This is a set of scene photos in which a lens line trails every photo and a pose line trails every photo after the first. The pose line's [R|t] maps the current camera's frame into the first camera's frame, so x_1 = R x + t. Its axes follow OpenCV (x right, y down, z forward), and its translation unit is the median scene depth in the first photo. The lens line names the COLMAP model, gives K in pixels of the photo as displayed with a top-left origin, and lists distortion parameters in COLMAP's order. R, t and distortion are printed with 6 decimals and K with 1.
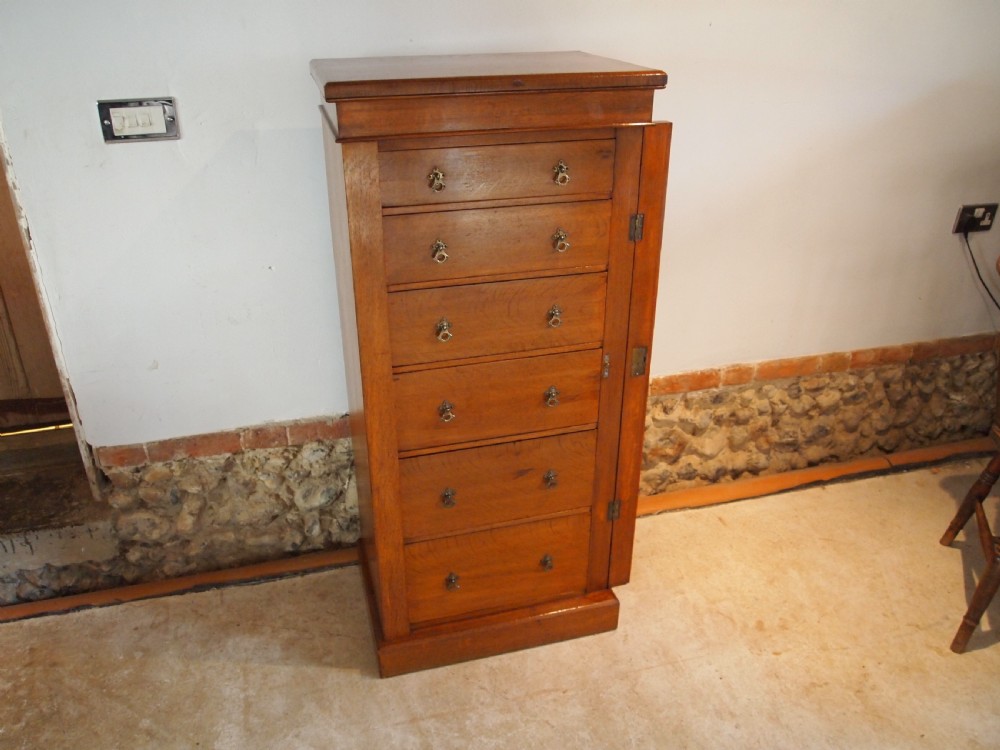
lens RADIAL K [[799.9, 0, 500.0], [0, 799.9, 375.0], [0, 0, 1]] dist [-0.046358, 0.001312]
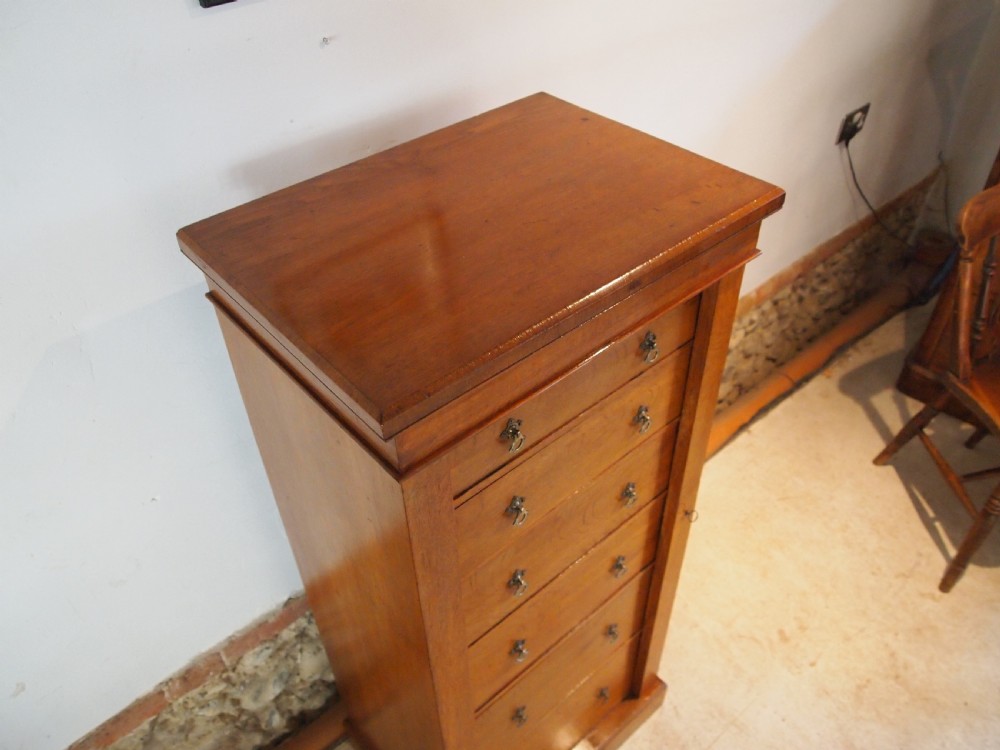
lens RADIAL K [[799.9, 0, 500.0], [0, 799.9, 375.0], [0, 0, 1]] dist [-0.046358, 0.001312]
pose [[0.900771, -0.300599, 0.313452, -0.184021], [0.214708, 0.935611, 0.280236, -0.313861], [-0.377508, -0.185128, 0.907312, 0.286641]]
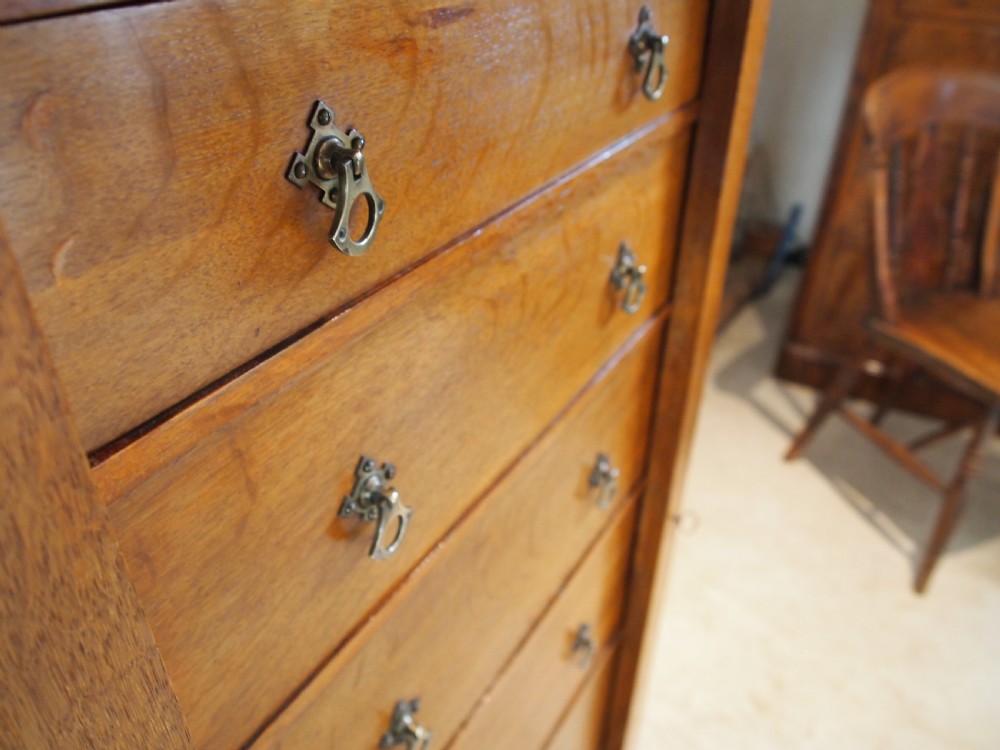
lens RADIAL K [[768.7, 0, 500.0], [0, 768.7, 375.0], [0, 0, 1]] dist [-0.046170, 0.002320]
pose [[0.743763, -0.364542, 0.560291, -0.105386], [0.294016, 0.931176, 0.215558, -0.153765], [-0.600309, 0.004411, 0.799756, 0.565395]]
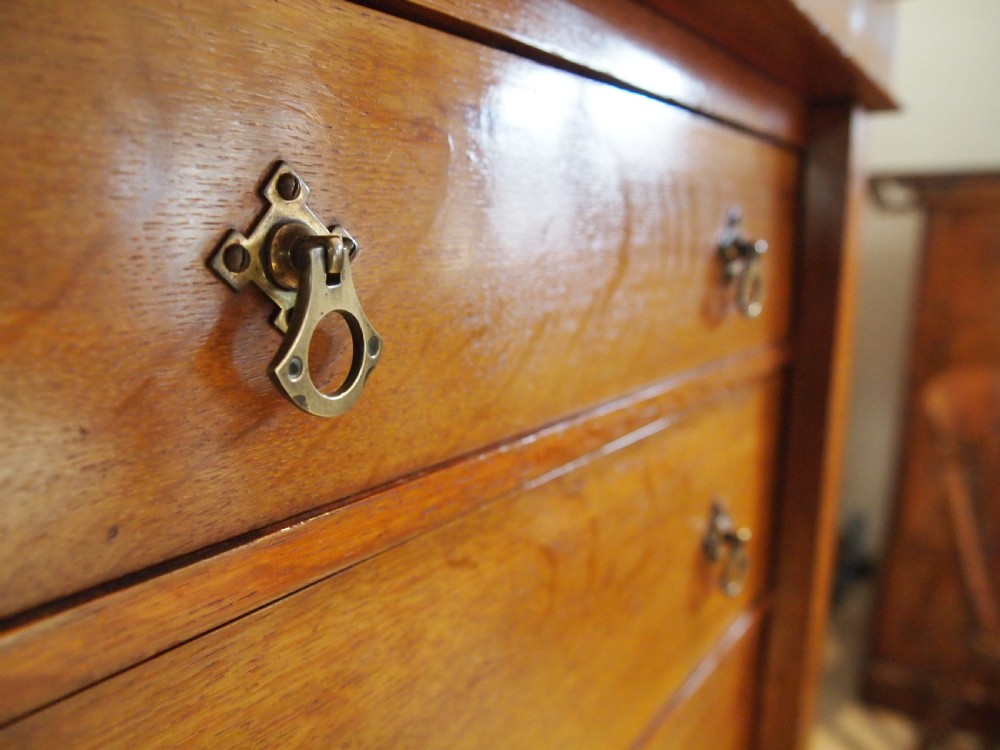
lens RADIAL K [[768.7, 0, 500.0], [0, 768.7, 375.0], [0, 0, 1]] dist [-0.046170, 0.002320]
pose [[0.787126, -0.109987, 0.606907, -0.080083], [0.270396, 0.945912, -0.179266, -0.140285], [-0.554363, 0.305210, 0.774292, 0.606085]]
